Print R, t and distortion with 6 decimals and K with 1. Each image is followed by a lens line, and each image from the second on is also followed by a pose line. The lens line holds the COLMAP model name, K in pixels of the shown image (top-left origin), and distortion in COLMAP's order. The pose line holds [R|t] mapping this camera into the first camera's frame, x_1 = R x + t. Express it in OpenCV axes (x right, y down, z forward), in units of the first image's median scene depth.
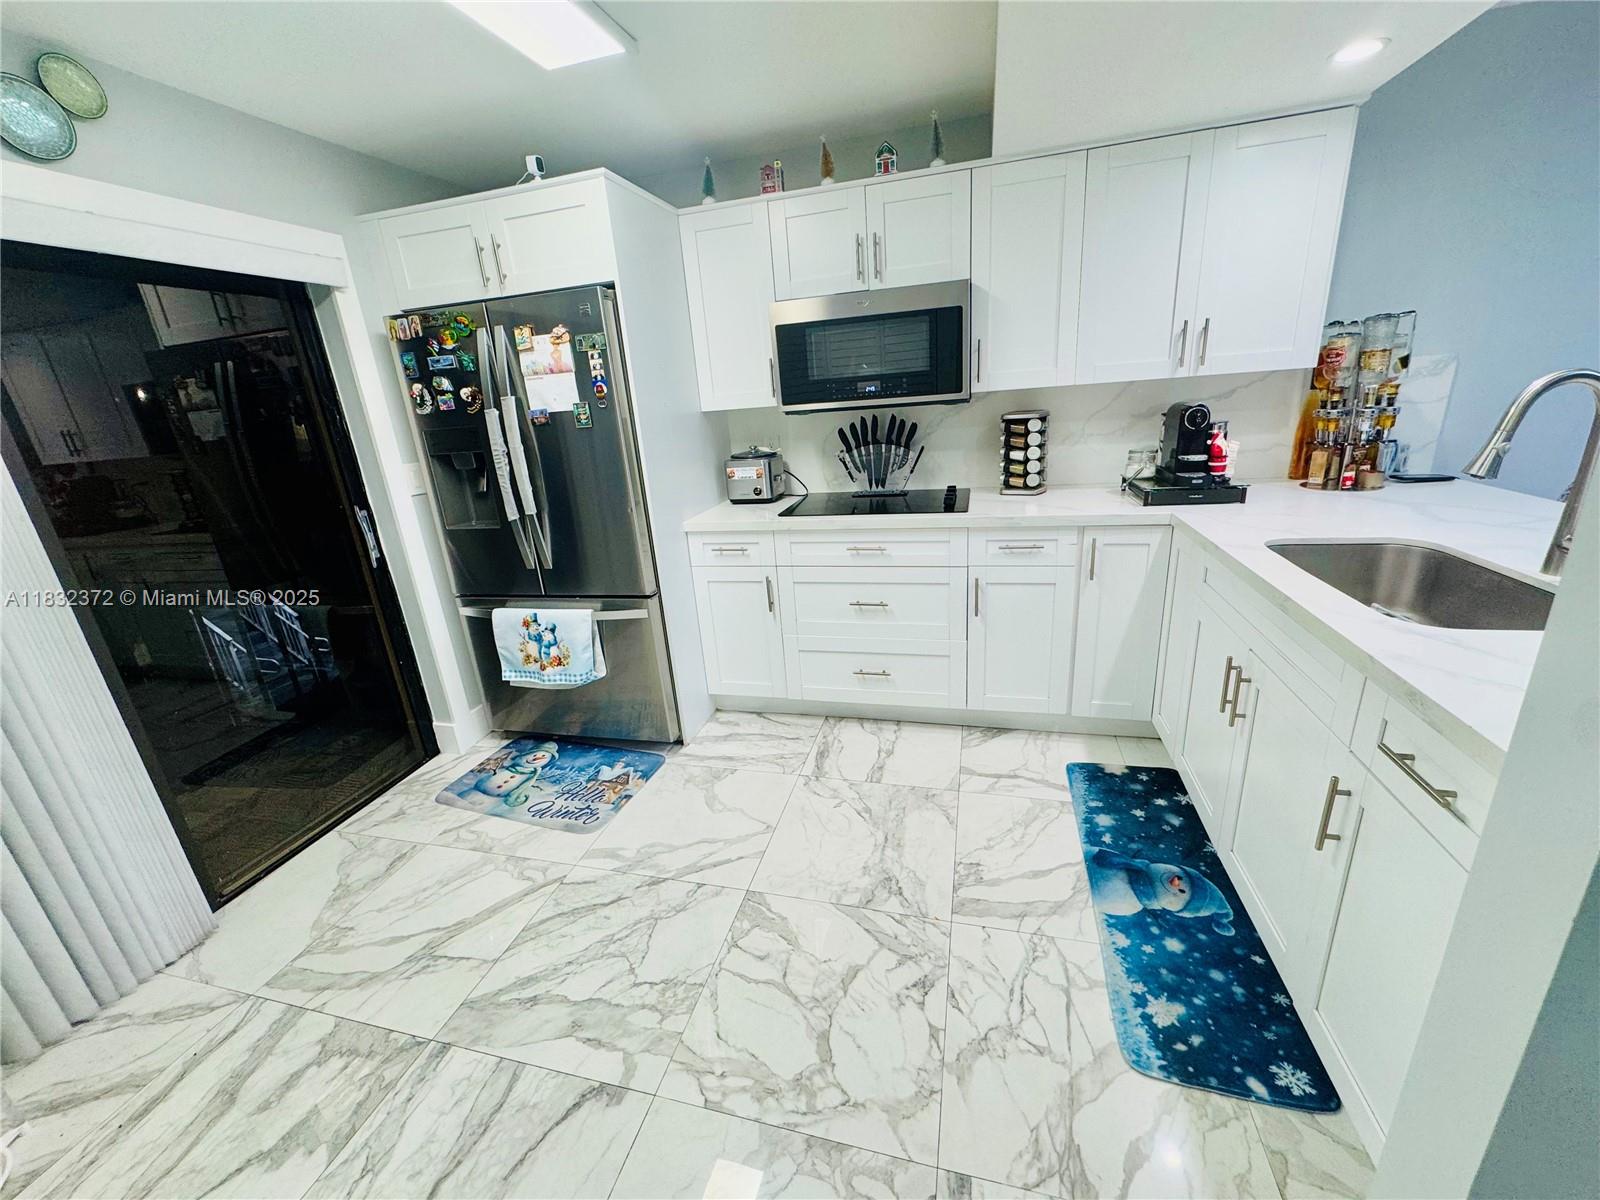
lens RADIAL K [[635.9, 0, 801.2], [0, 635.9, 599.3], [0, 0, 1]] dist [-0.000954, 0.000245]
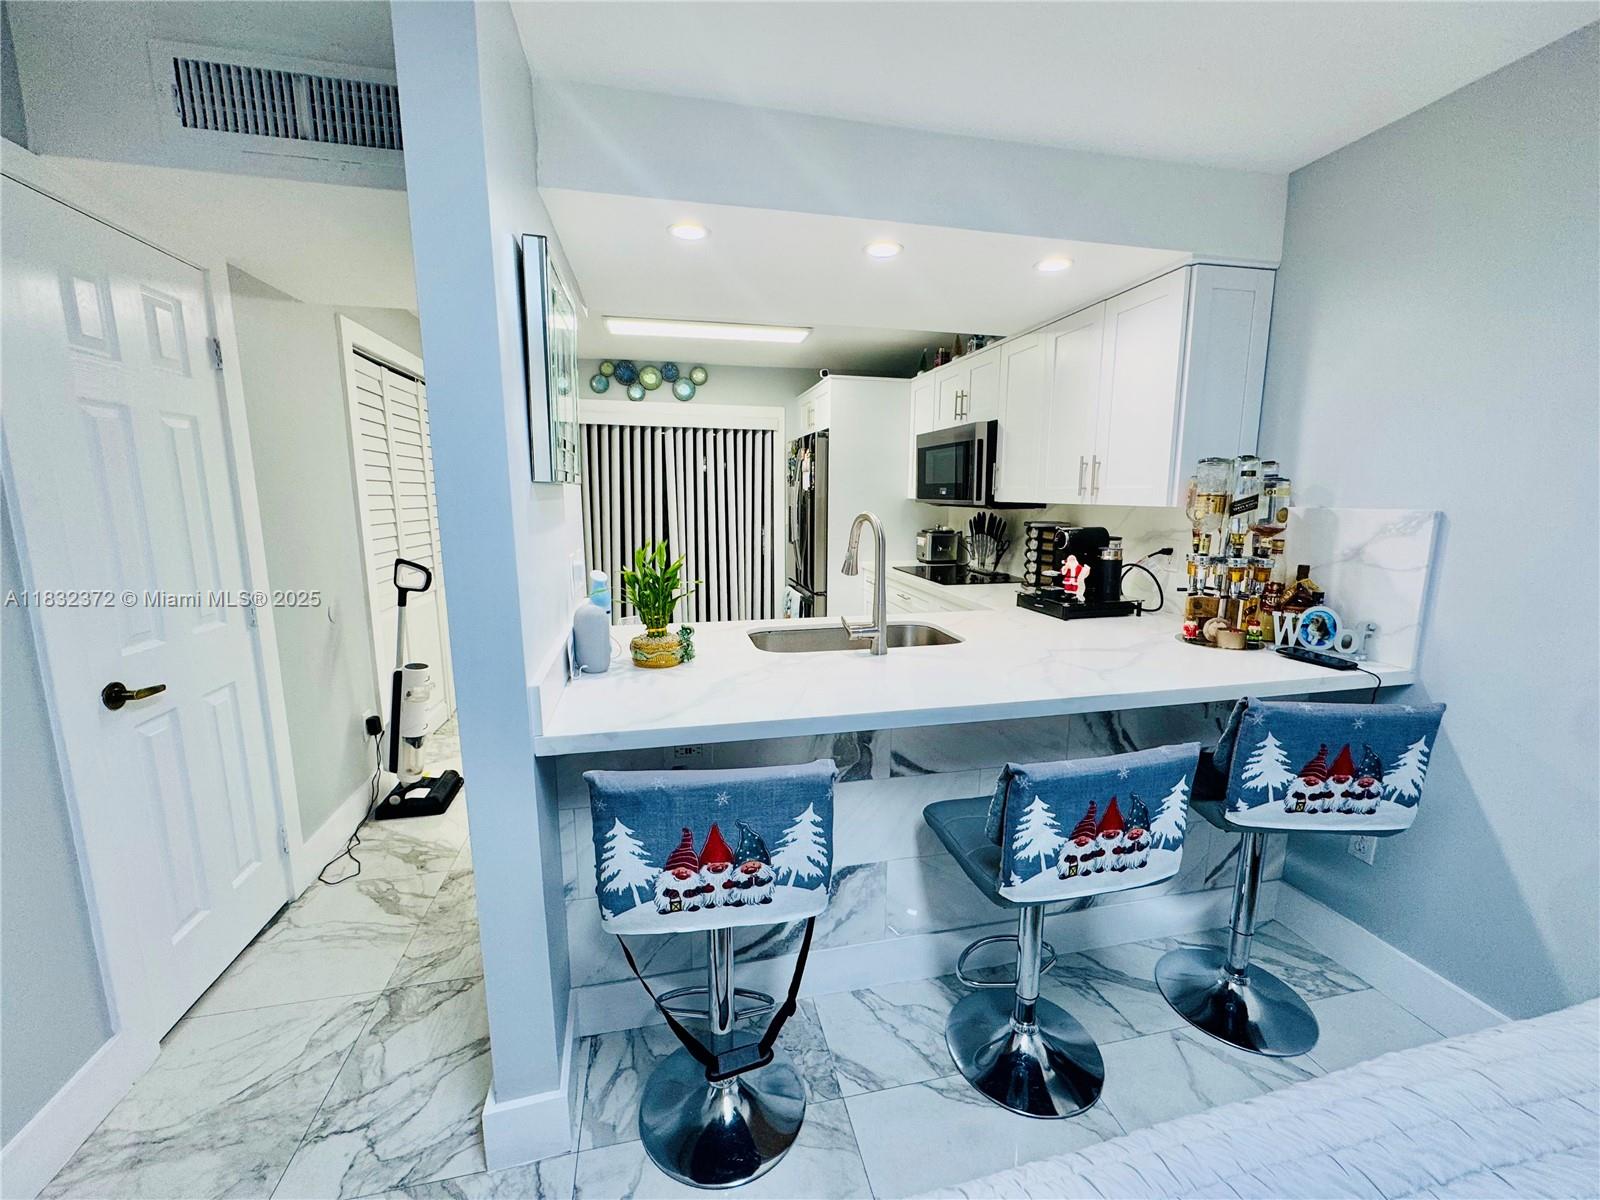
lens RADIAL K [[635.9, 0, 801.2], [0, 635.9, 599.3], [0, 0, 1]] dist [-0.000954, 0.000245]
pose [[0.467069, 0.214918, -0.857704, 1.299792], [-0.309732, 0.948320, 0.068958, -0.116901], [0.828198, 0.233450, 0.509498, 0.087412]]
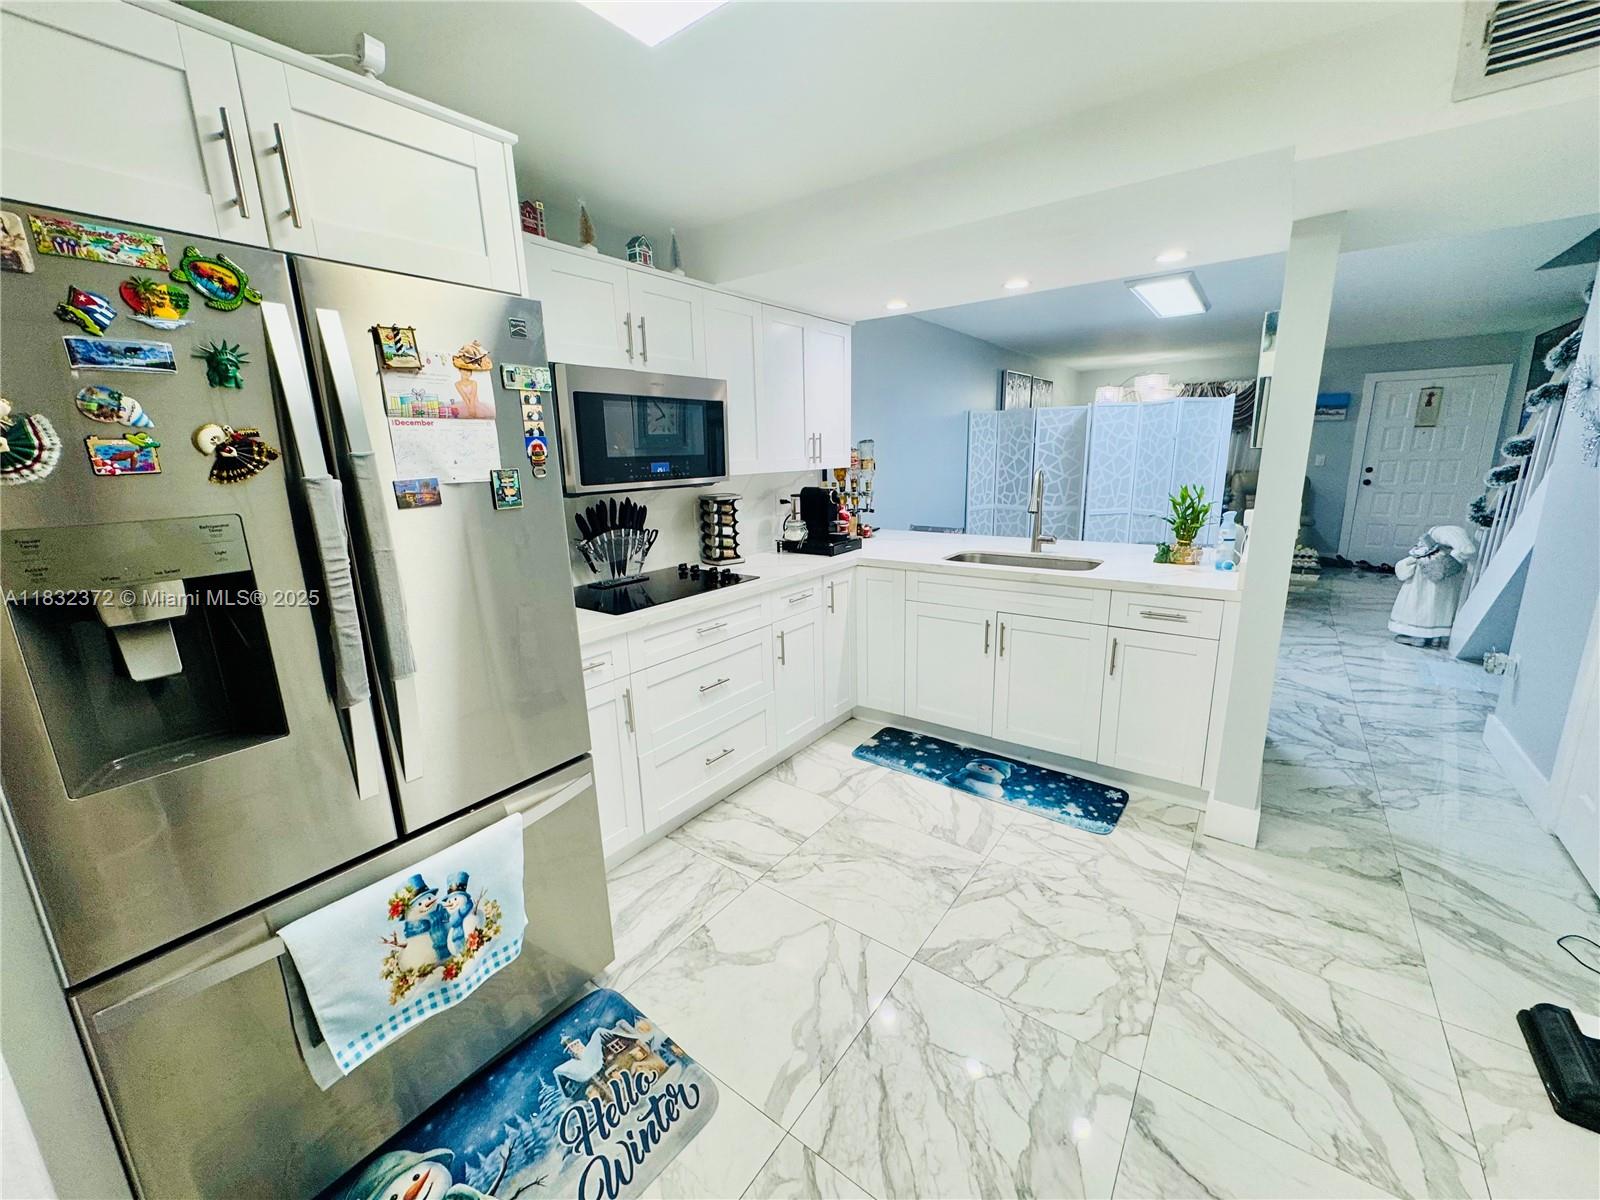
lens RADIAL K [[635.9, 0, 801.2], [0, 635.9, 599.3], [0, 0, 1]] dist [-0.000954, 0.000245]
pose [[0.366251, -0.145382, 0.919089, -0.815773], [0.289729, 0.956438, 0.035834, -0.128517], [-0.884261, 0.253162, 0.392418, 0.537248]]
